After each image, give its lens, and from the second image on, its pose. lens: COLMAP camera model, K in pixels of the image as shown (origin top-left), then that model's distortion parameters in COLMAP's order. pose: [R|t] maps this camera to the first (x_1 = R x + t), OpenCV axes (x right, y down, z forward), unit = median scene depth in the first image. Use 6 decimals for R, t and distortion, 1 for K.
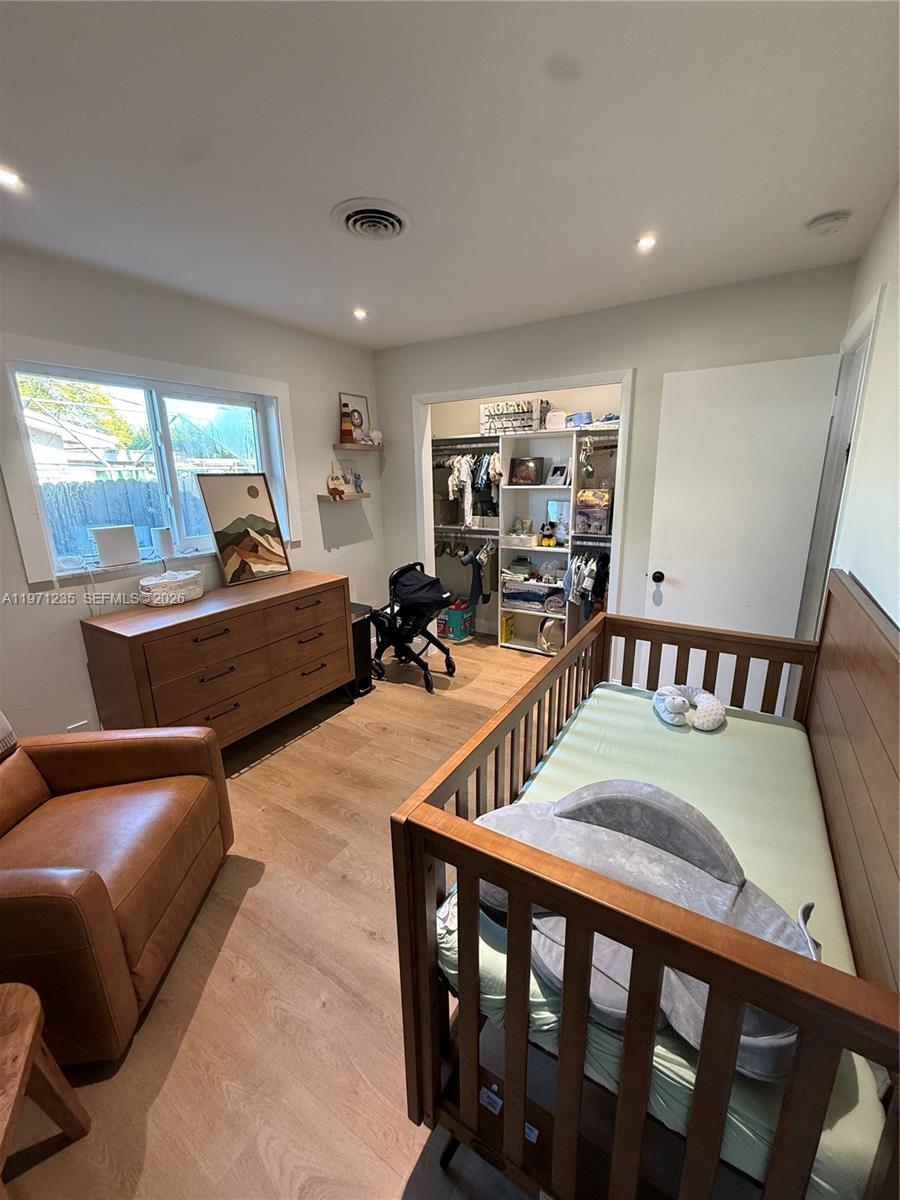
lens RADIAL K [[481.5, 0, 450.3], [0, 481.5, 599.0], [0, 0, 1]] dist [-0.000048, -0.000302]
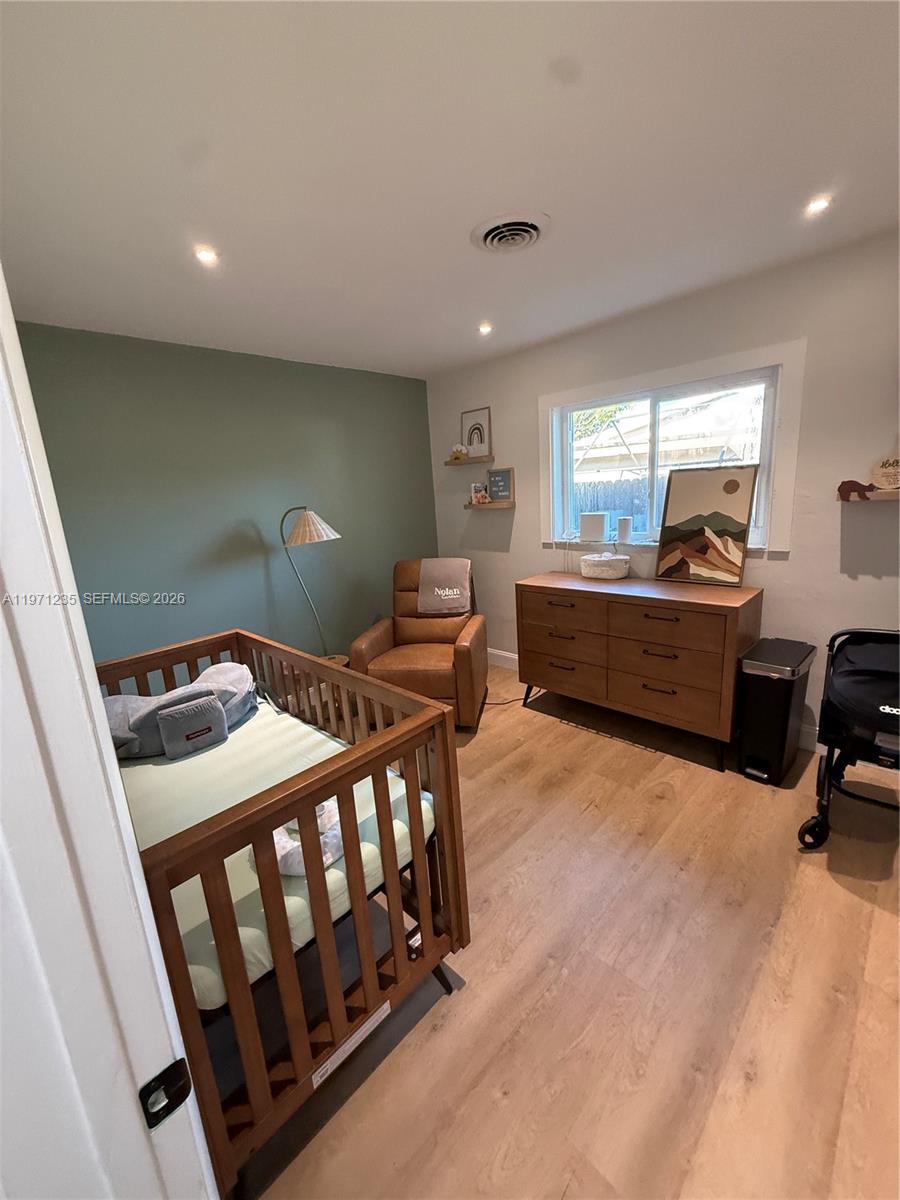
lens RADIAL K [[481.5, 0, 450.6], [0, 481.5, 596.9], [0, 0, 1]] dist [-0.000048, -0.000302]
pose [[-0.224980, 0.246790, -0.942592, 0.605567], [-0.178475, 0.940587, 0.288864, -0.205098], [0.957878, 0.233218, -0.167568, 0.739265]]
